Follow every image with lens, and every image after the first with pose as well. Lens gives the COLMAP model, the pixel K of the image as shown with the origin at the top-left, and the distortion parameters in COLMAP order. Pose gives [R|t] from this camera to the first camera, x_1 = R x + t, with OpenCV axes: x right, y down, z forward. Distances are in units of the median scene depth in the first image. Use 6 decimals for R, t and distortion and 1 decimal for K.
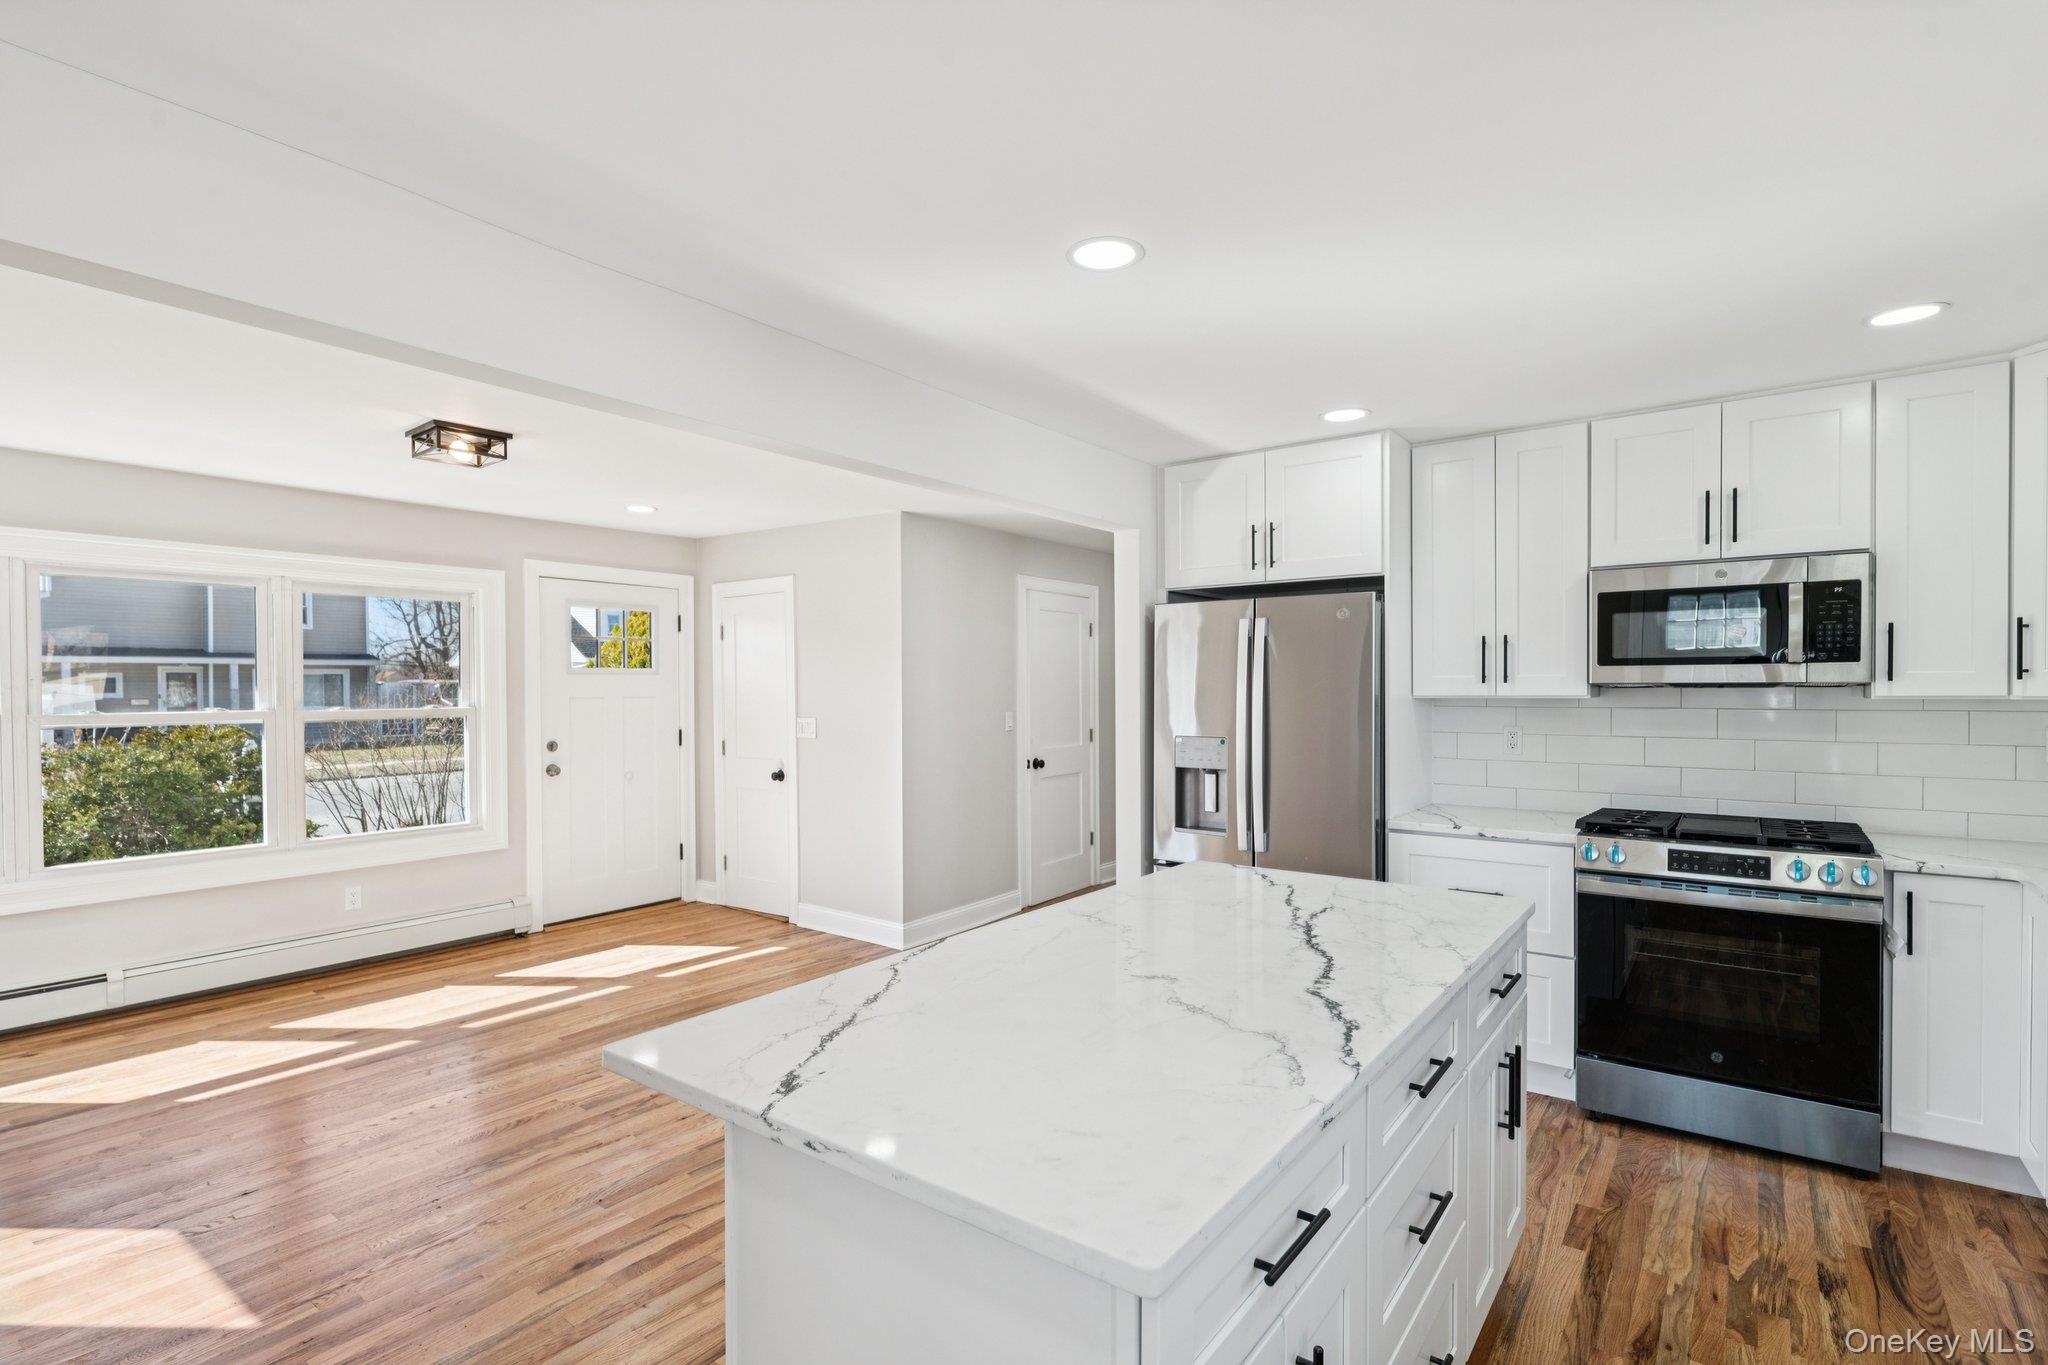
lens RADIAL K [[974.5, 0, 1017.6], [0, 974.5, 705.8], [0, 0, 1]] dist [0.002631, -0.002093]
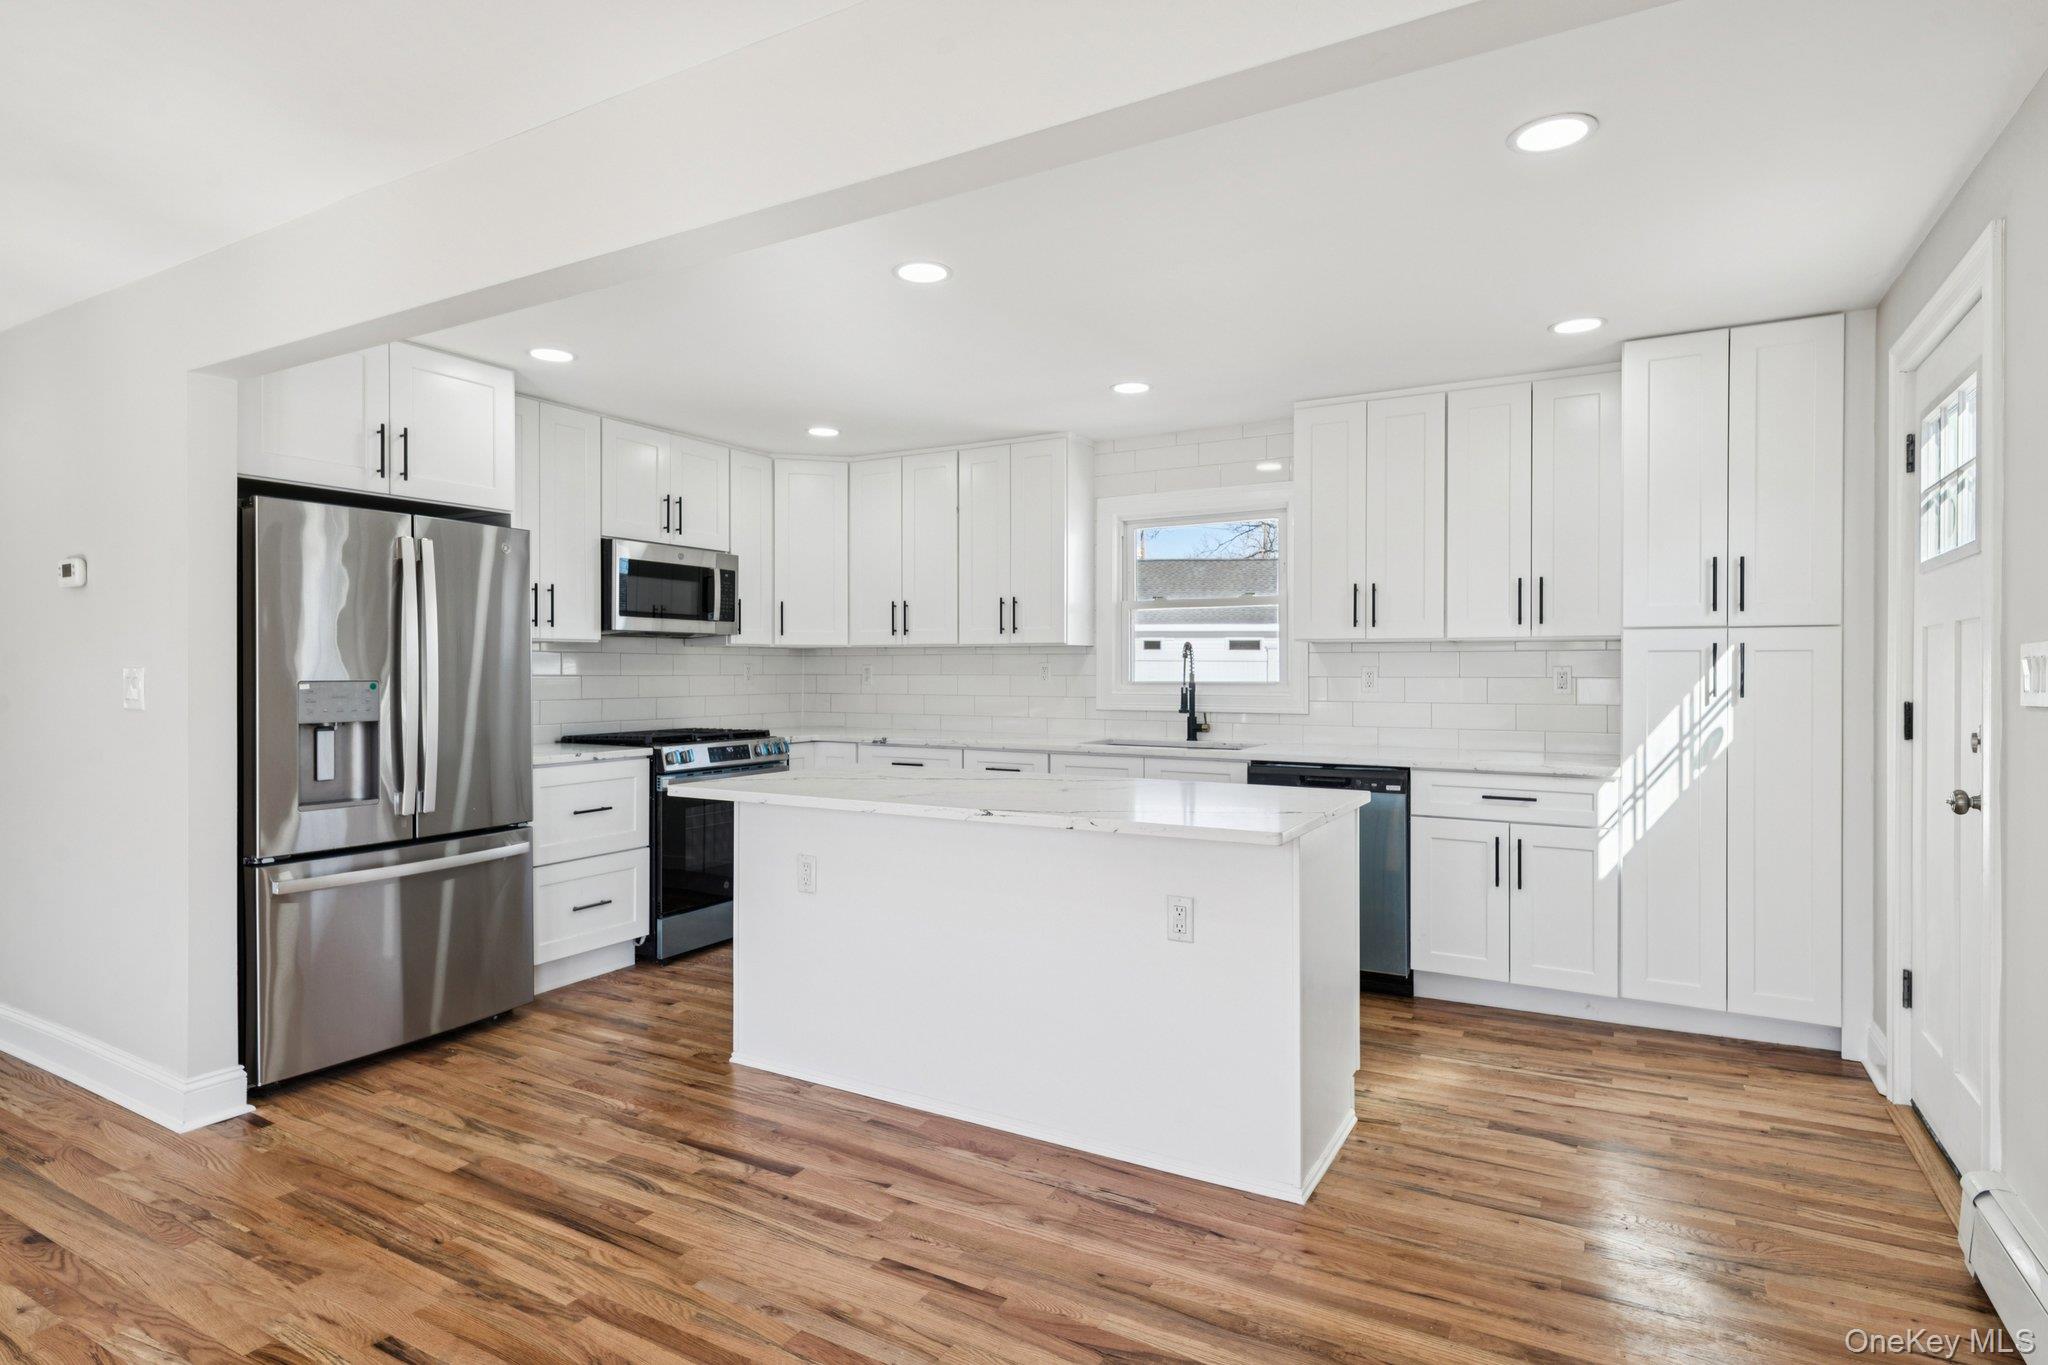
lens RADIAL K [[1068.9, 0, 1021.0], [0, 1068.9, 667.6], [0, 0, 1]] dist [0.010504, -0.000147]
pose [[-0.122177, 0.006435, 0.992488, -0.800670], [0.019124, 0.999809, -0.004128, 0.039154], [-0.992324, 0.018476, -0.122276, 0.632410]]
